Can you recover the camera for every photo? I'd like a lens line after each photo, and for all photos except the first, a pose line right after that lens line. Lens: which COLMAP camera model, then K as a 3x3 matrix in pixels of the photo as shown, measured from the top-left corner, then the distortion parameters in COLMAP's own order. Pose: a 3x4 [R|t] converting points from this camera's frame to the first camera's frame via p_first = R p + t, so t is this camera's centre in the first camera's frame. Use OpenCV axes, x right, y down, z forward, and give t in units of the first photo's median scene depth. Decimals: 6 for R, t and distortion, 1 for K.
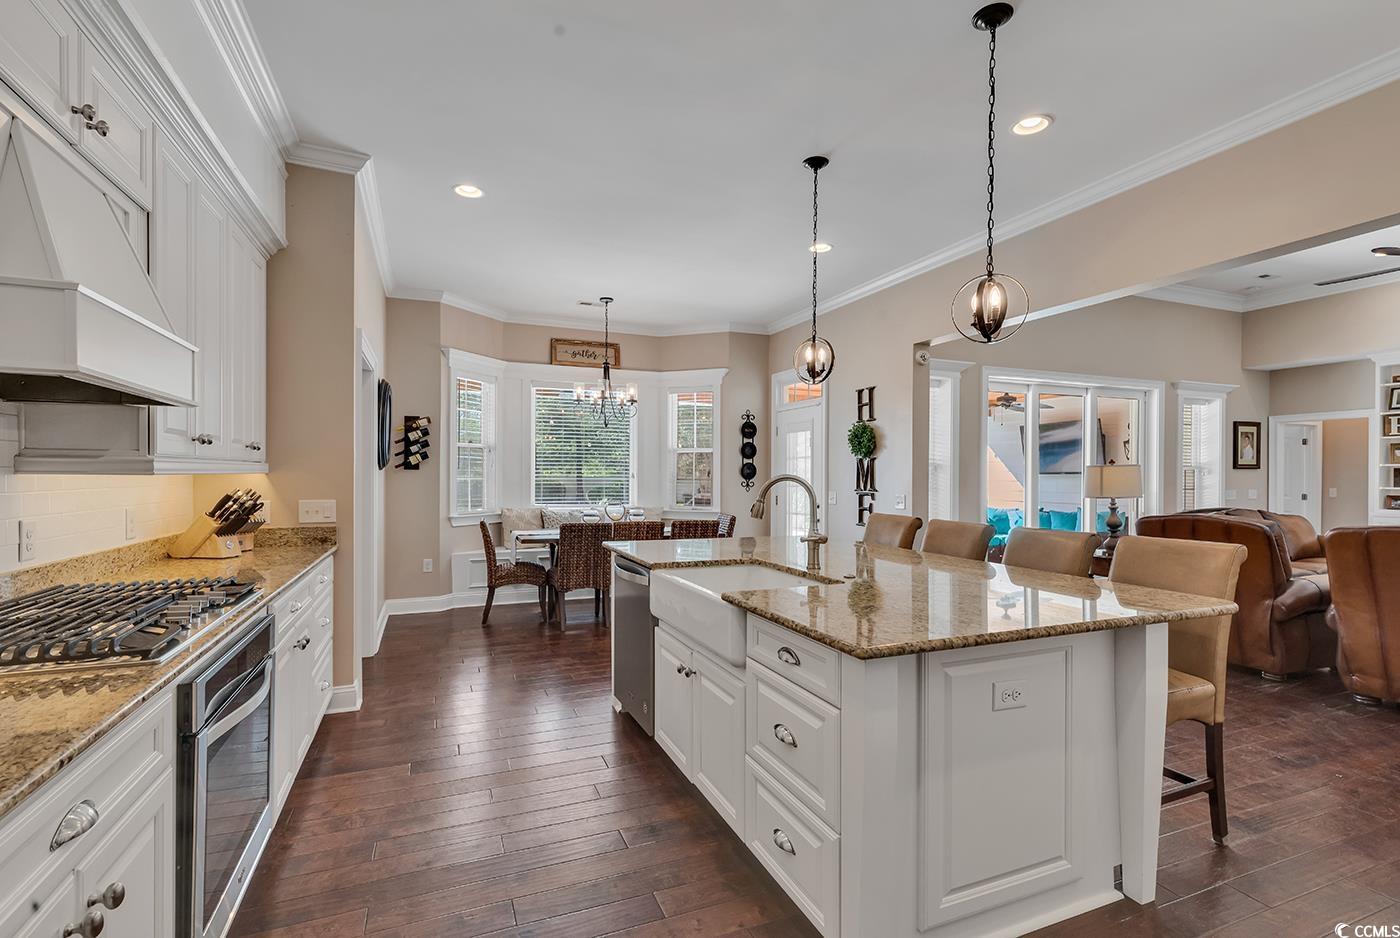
lens RADIAL K [[627.4, 0, 699.3], [0, 627.4, 476.2], [0, 0, 1]] dist [0.009658, 0.000308]
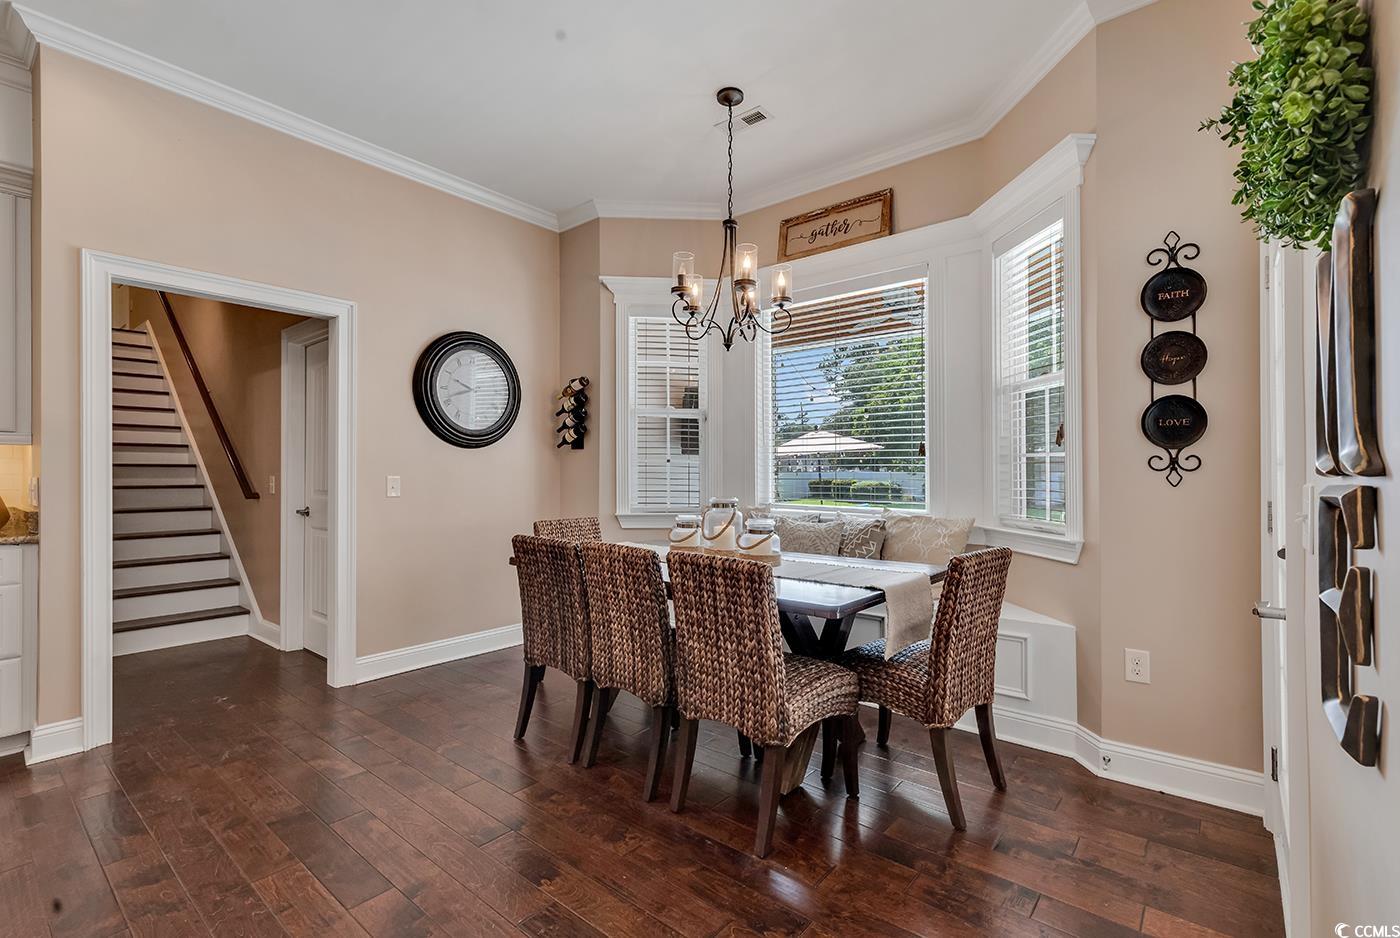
lens RADIAL K [[627.4, 0, 704.0], [0, 627.4, 466.5], [0, 0, 1]] dist [0.009658, 0.000308]
pose [[0.473714, -0.006050, -0.880658, 0.249083], [-0.004614, 0.999946, -0.009352, 0.018956], [0.880667, 0.008494, 0.473660, 0.639416]]
